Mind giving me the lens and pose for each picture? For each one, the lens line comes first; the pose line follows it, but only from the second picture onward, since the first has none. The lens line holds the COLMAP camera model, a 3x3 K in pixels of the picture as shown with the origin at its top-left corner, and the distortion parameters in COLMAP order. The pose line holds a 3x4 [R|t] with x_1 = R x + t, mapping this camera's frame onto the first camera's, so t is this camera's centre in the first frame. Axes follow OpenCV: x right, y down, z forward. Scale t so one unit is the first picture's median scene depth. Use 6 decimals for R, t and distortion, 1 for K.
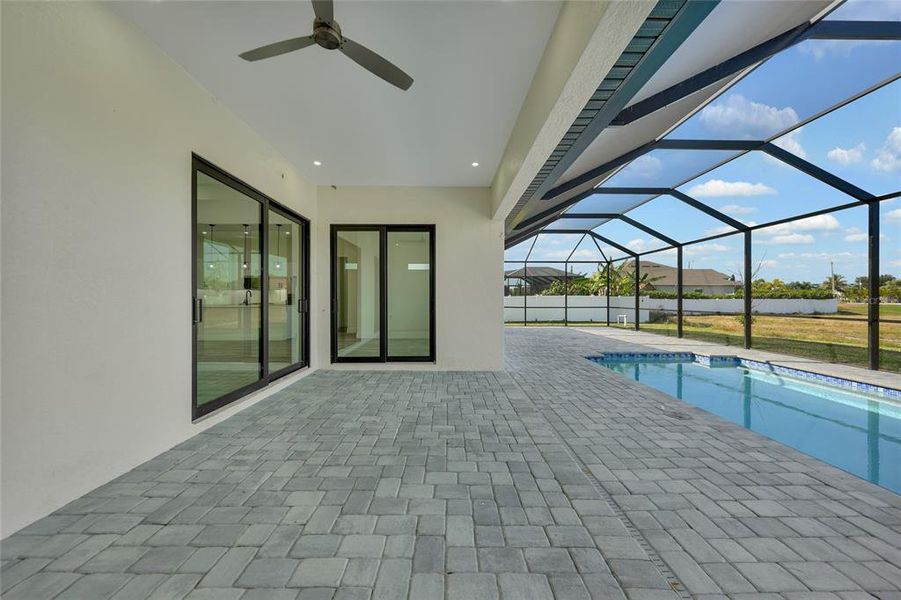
lens RADIAL K [[315.8, 0, 448.1], [0, 315.8, 297.6], [0, 0, 1]] dist [-0.001442, 0.000588]
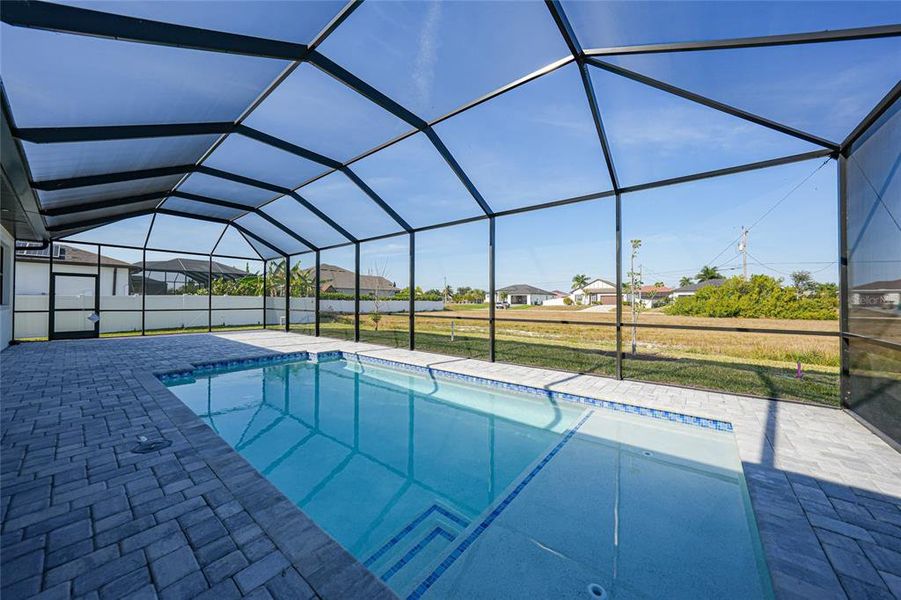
lens RADIAL K [[315.8, 0, 448.1], [0, 315.8, 297.6], [0, 0, 1]] dist [-0.001442, 0.000588]
pose [[0.641707, 0.014280, 0.766817, 0.210759], [-0.011966, 0.999891, -0.008607, 0.000044], [-0.766856, -0.003652, 0.641808, -0.023739]]
